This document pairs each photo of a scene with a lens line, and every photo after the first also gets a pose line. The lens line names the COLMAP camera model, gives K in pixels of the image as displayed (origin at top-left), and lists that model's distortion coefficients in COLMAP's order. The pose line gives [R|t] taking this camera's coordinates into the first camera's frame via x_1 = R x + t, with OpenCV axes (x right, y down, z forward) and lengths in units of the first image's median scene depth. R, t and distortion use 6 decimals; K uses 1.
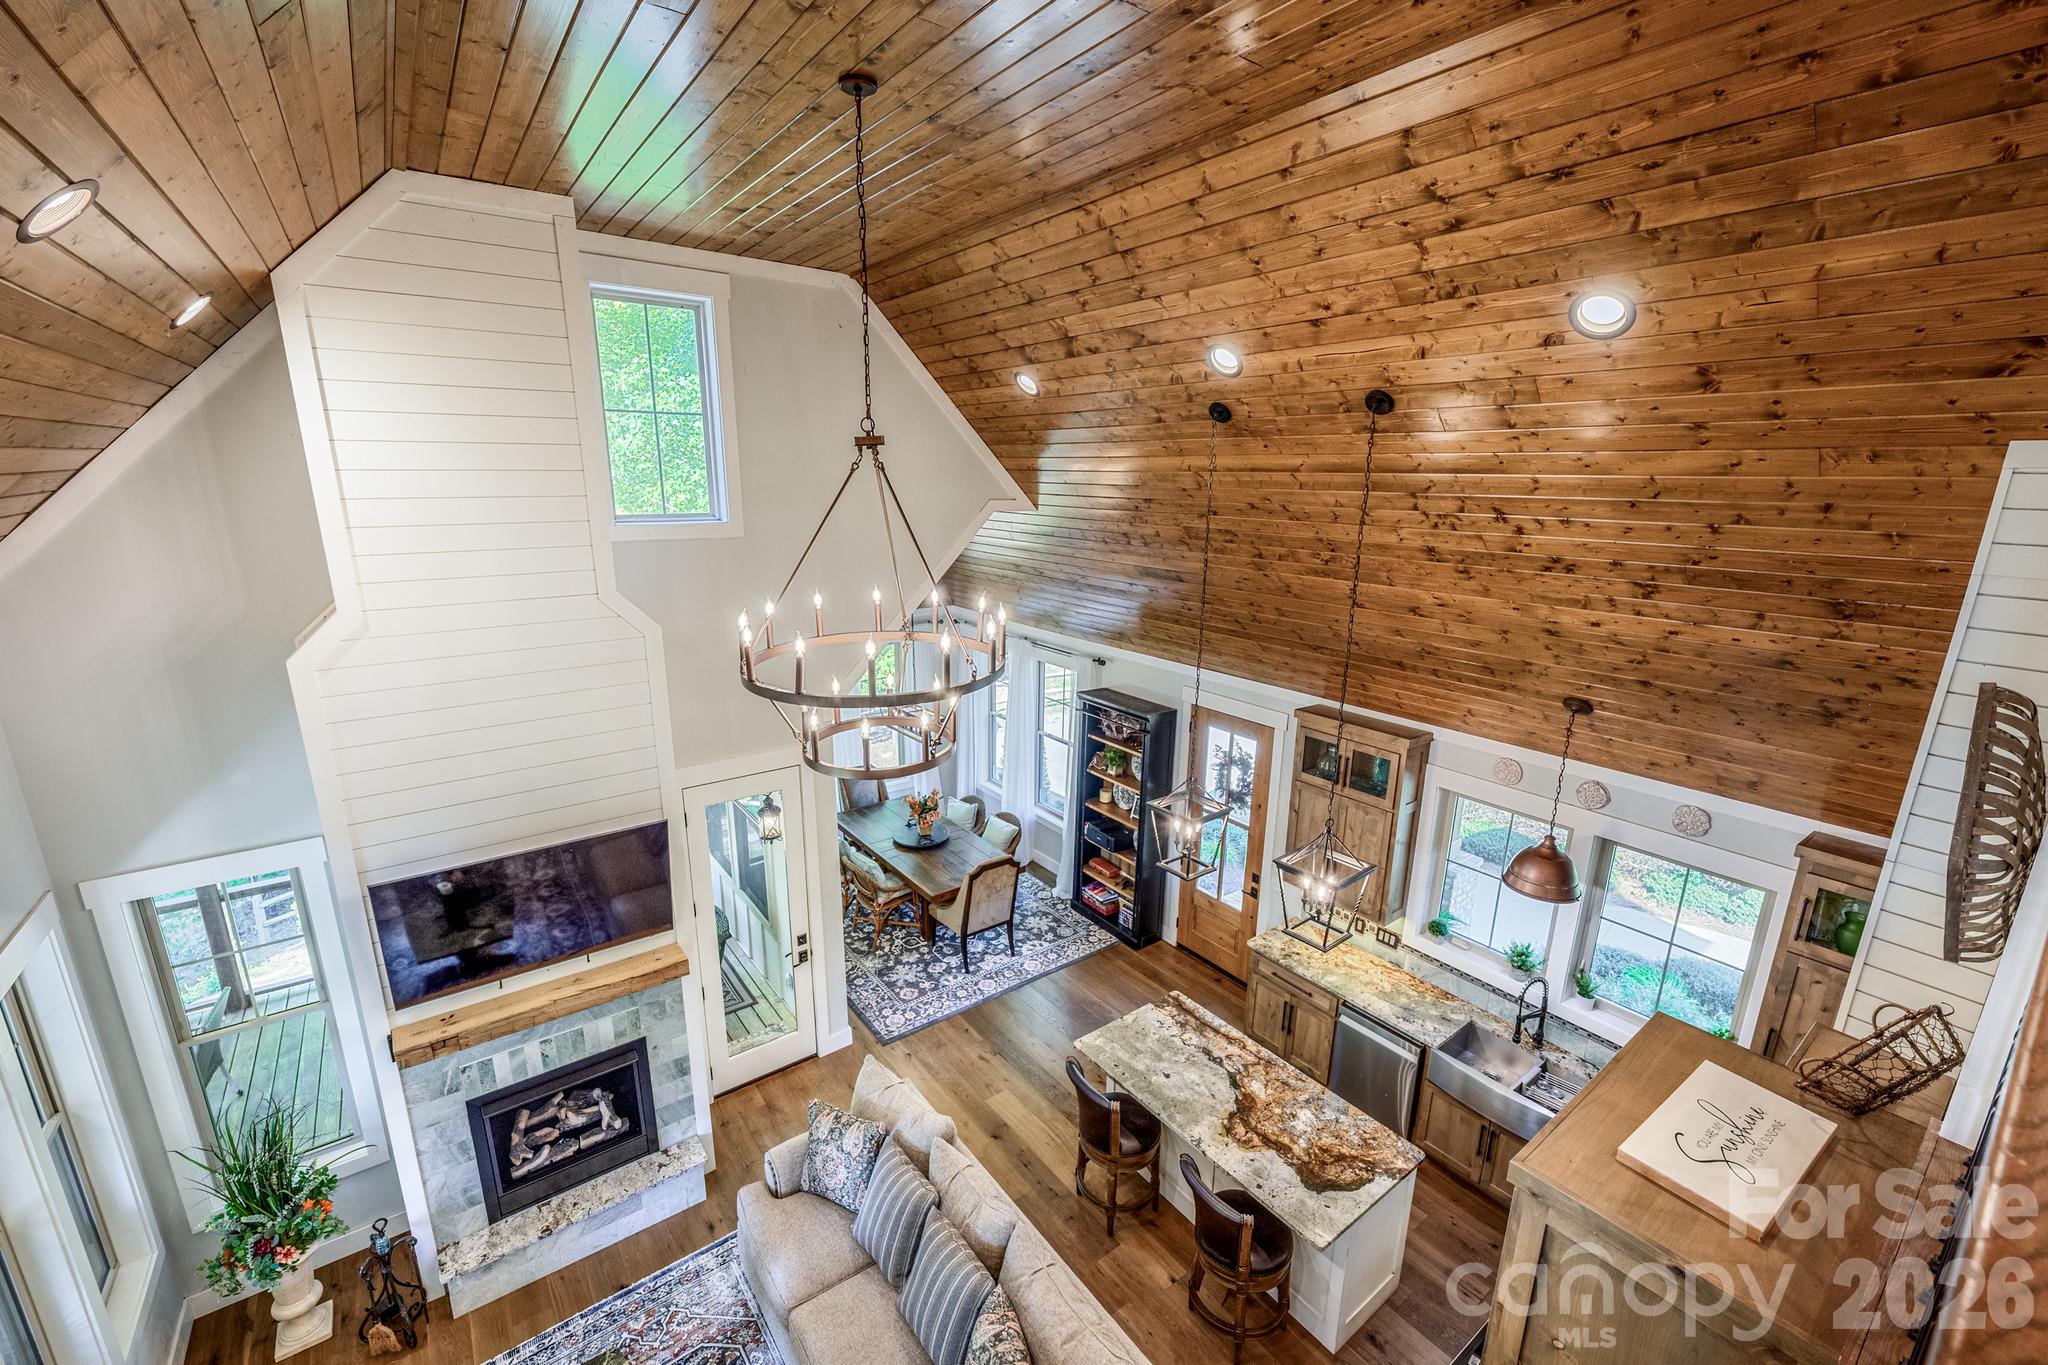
lens RADIAL K [[847.2, 0, 1033.0], [0, 847.2, 687.2], [0, 0, 1]] dist [-0.008265, 0.000141]
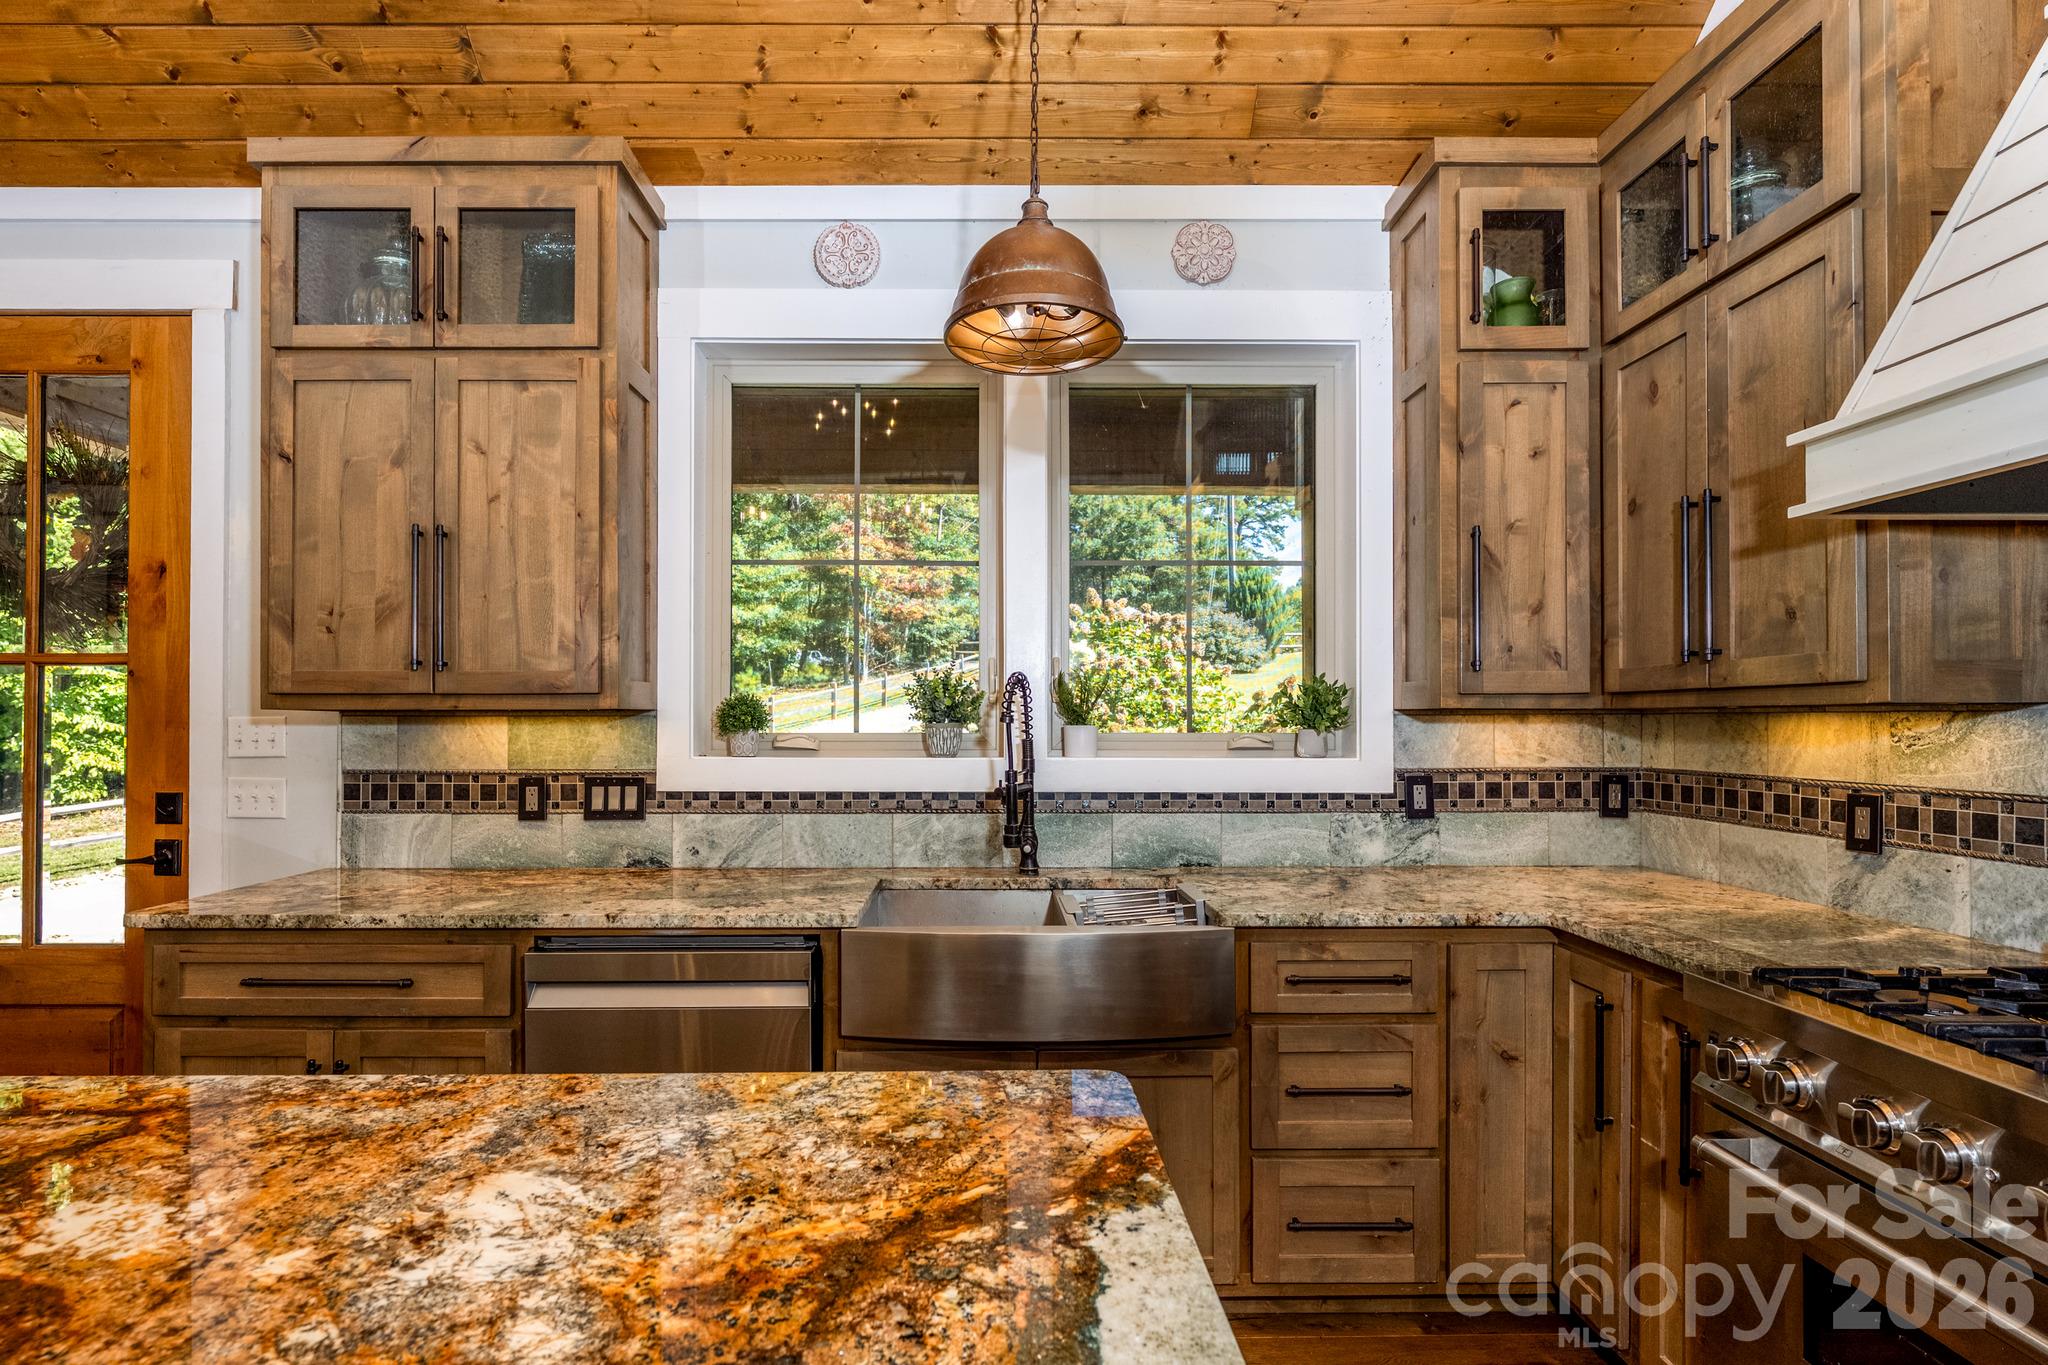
lens RADIAL K [[951.6, 0, 995.8], [0, 951.6, 718.2], [0, 0, 1]] dist [-0.003283, 0.000173]
pose [[0.592944, -0.008734, 0.805196, 0.212791], [0.211042, 0.966674, -0.144925, 0.414367], [-0.777096, 0.255862, 0.575027, 0.722537]]
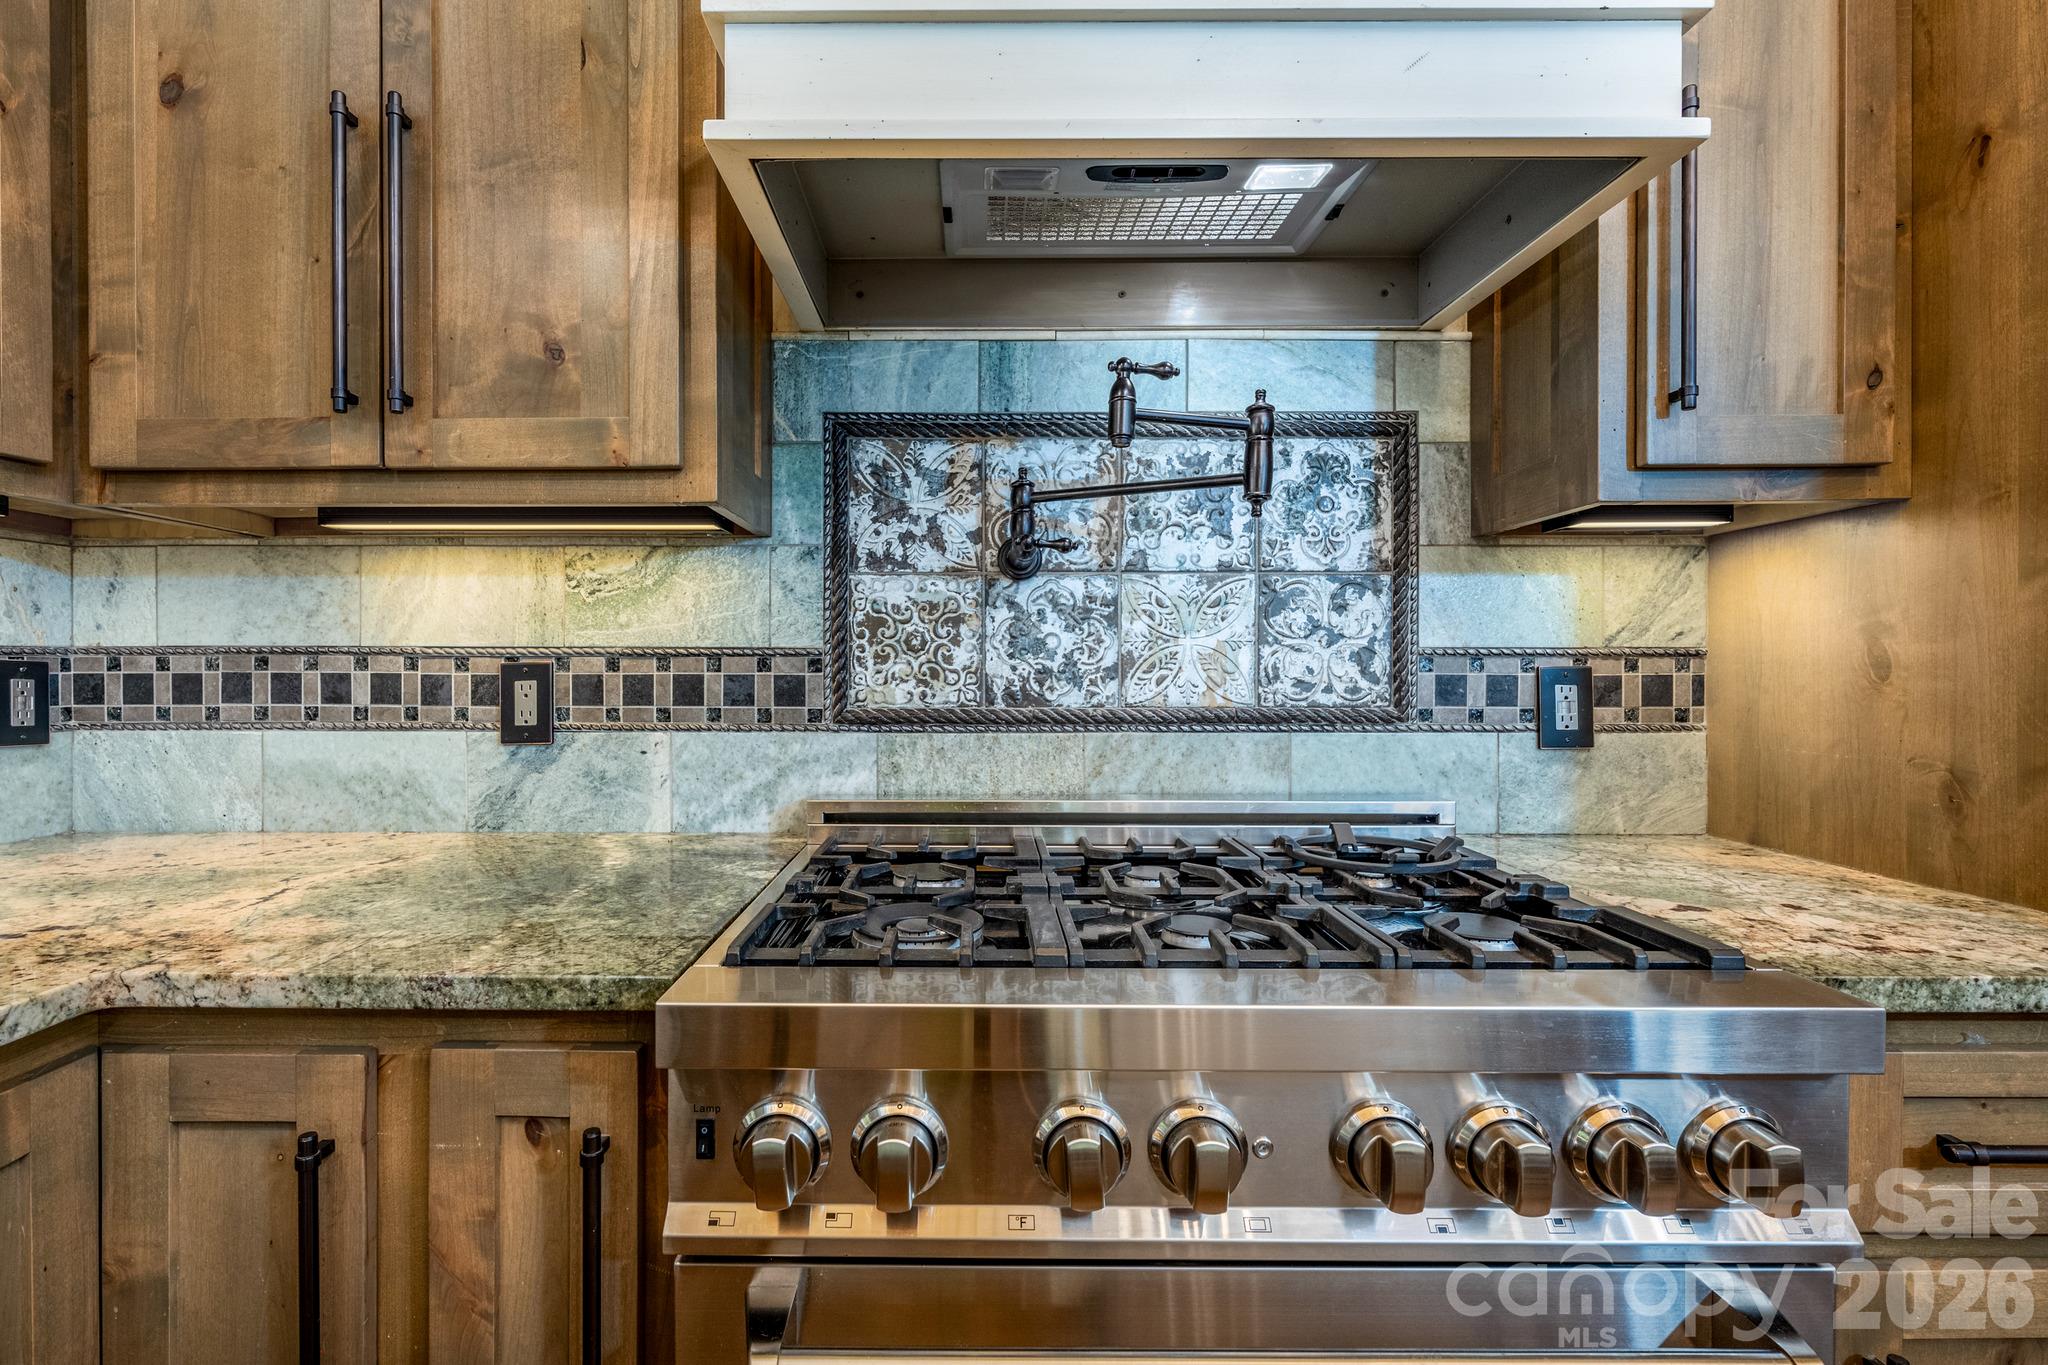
lens RADIAL K [[954.1, 0, 972.5], [0, 954.1, 673.4], [0, 0, 1]] dist [-0.001090, -0.000149]
pose [[-0.794547, -0.016349, 0.606982, 0.449141], [0.145137, 0.965547, 0.215994, 0.424628], [-0.589602, 0.259713, -0.764800, 0.807387]]
